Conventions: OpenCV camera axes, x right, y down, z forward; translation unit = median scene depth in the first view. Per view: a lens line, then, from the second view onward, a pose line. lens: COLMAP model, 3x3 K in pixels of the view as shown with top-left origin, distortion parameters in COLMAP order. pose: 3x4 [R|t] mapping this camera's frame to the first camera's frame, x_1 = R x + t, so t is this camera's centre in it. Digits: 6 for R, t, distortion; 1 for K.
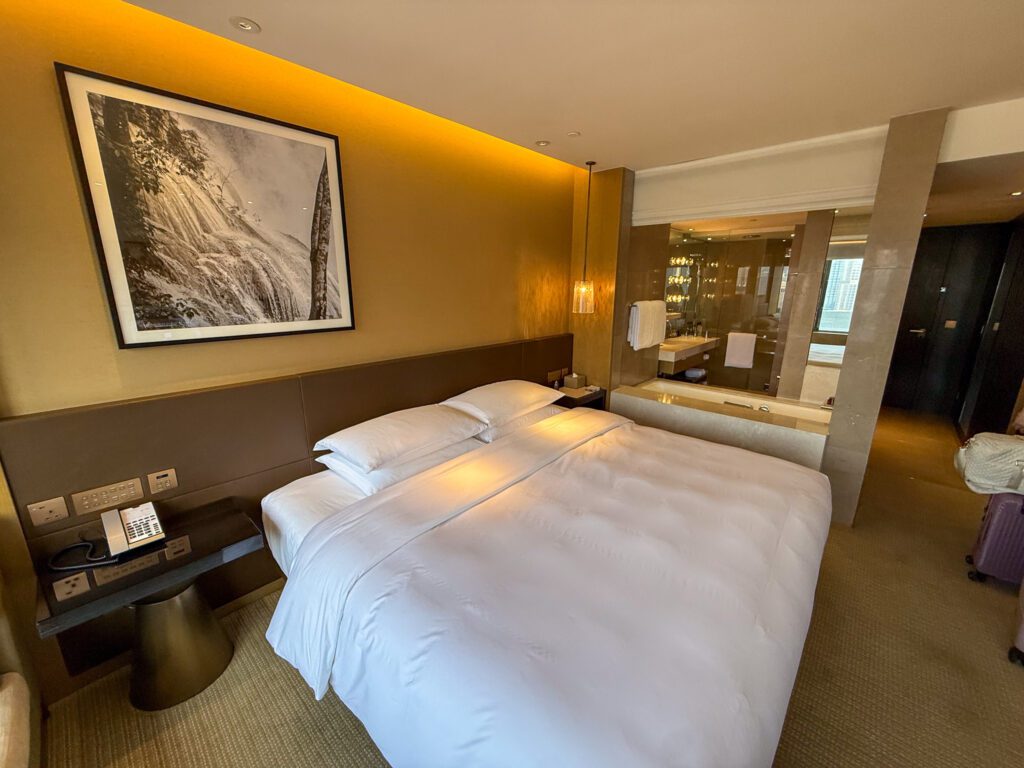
lens RADIAL K [[406.5, 0, 506.8], [0, 406.5, 381.8], [0, 0, 1]] dist [-0.001528, 0.000093]
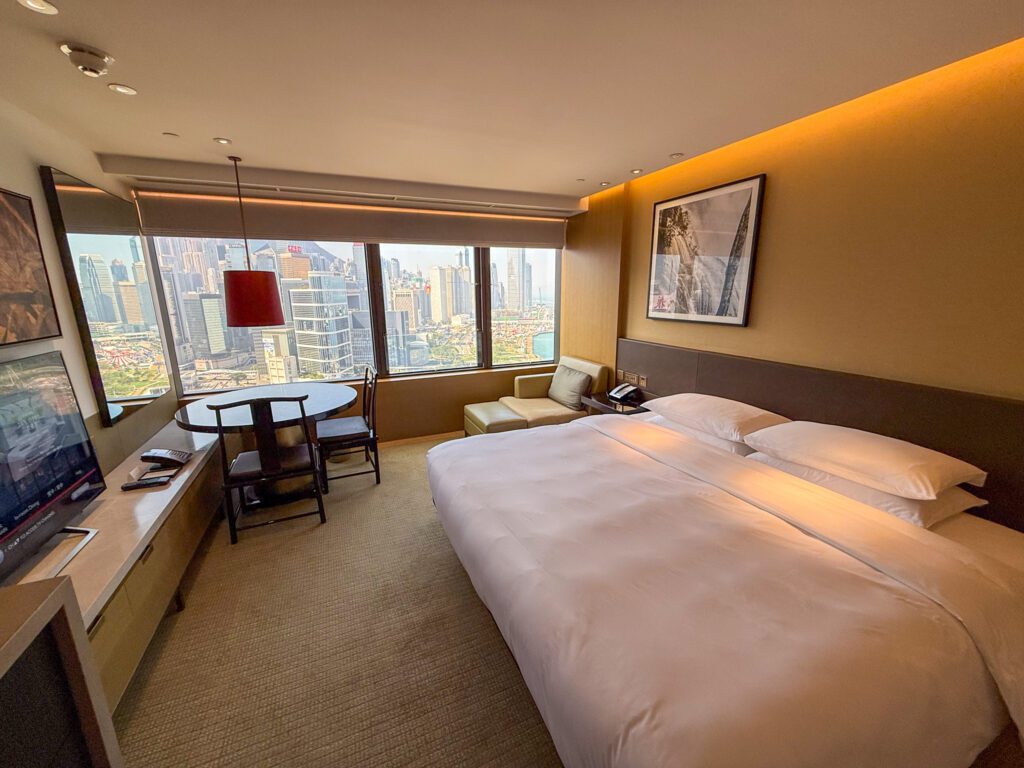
lens RADIAL K [[406.5, 0, 511.8], [0, 406.5, 382.6], [0, 0, 1]] dist [-0.001528, 0.000093]
pose [[-0.399530, 0.209931, -0.892359, 1.183662], [-0.204906, 0.928347, 0.310138, -0.238554], [0.893526, 0.306759, -0.327886, 0.937440]]
